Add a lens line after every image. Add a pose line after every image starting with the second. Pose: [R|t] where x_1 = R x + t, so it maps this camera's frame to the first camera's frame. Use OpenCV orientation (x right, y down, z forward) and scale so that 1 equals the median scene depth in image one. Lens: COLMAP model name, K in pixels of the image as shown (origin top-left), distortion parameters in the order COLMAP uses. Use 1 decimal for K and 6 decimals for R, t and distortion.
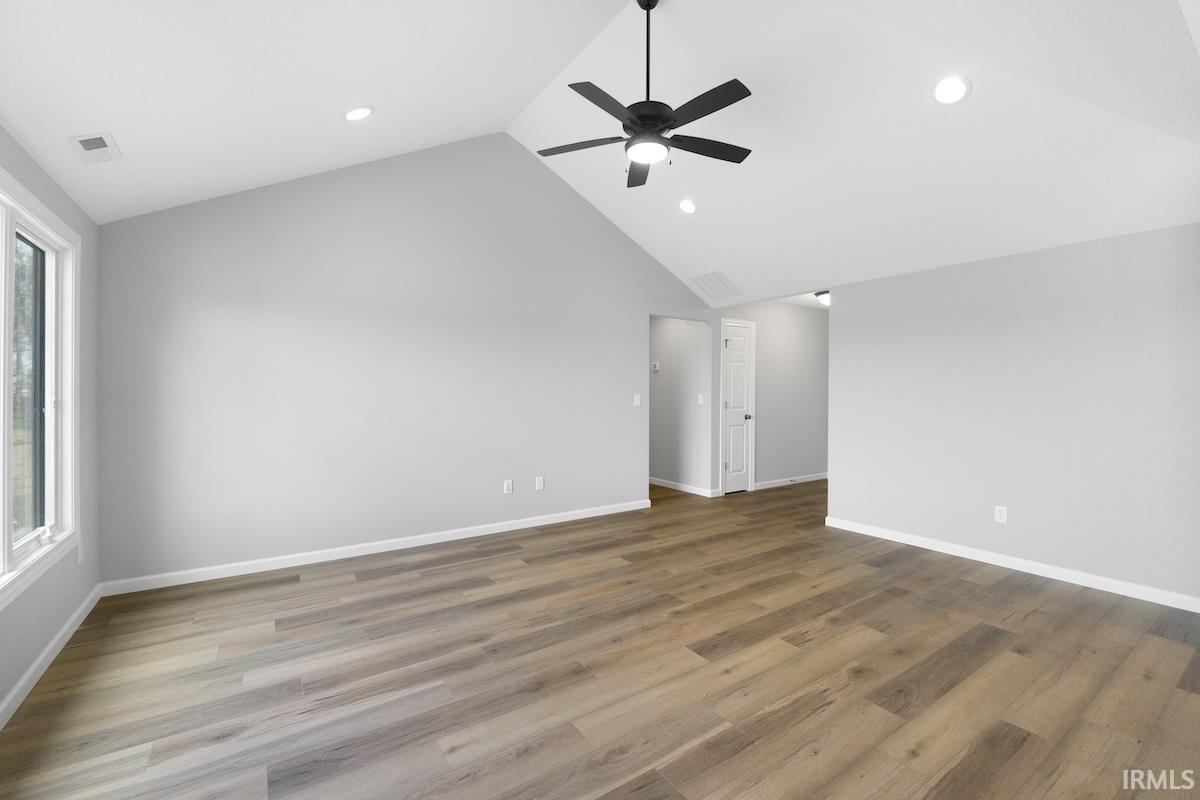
lens RADIAL K [[500.0, 0, 595.6], [0, 500.0, 395.1], [0, 0, 1]] dist [-0.008779, 0.000779]
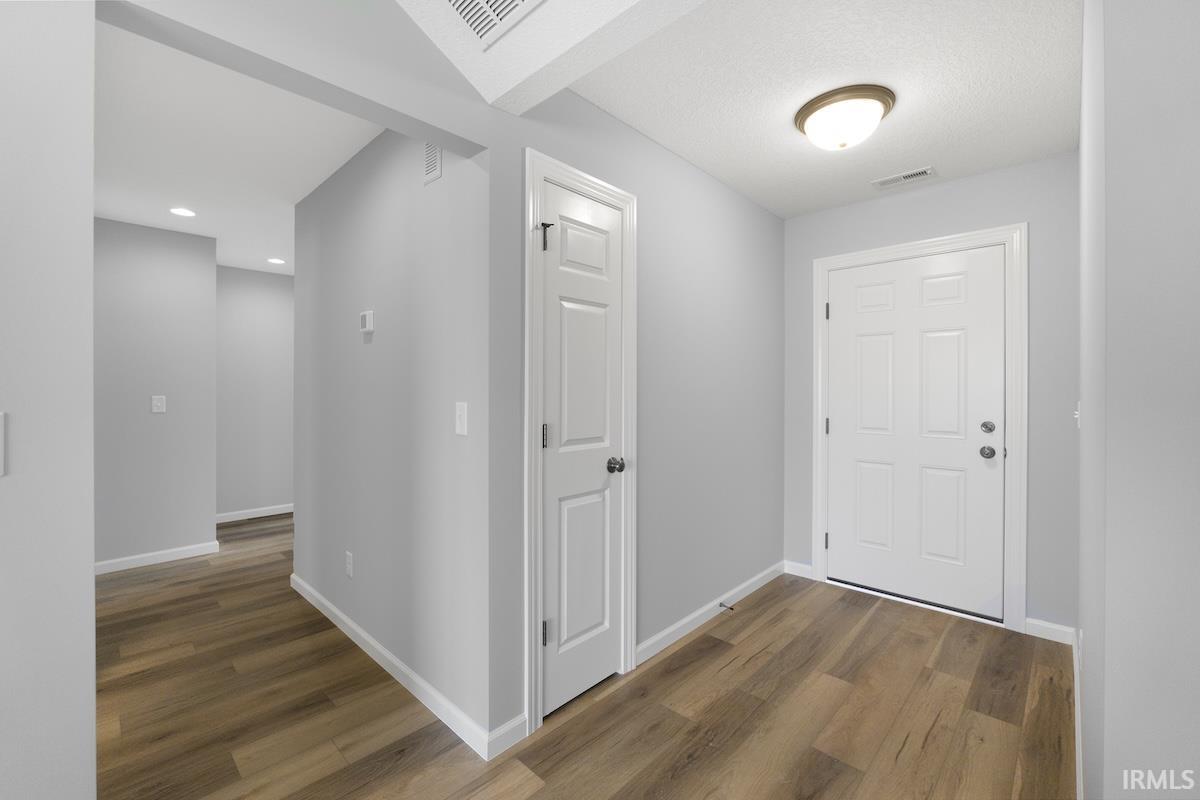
lens RADIAL K [[500.0, 0, 597.8], [0, 500.0, 394.5], [0, 0, 1]] dist [-0.008779, 0.000779]
pose [[0.975607, -0.000567, 0.219522, 0.221067], [0.000890, 0.999999, -0.001372, -0.004893], [-0.219521, 0.001534, 0.975607, 0.679834]]
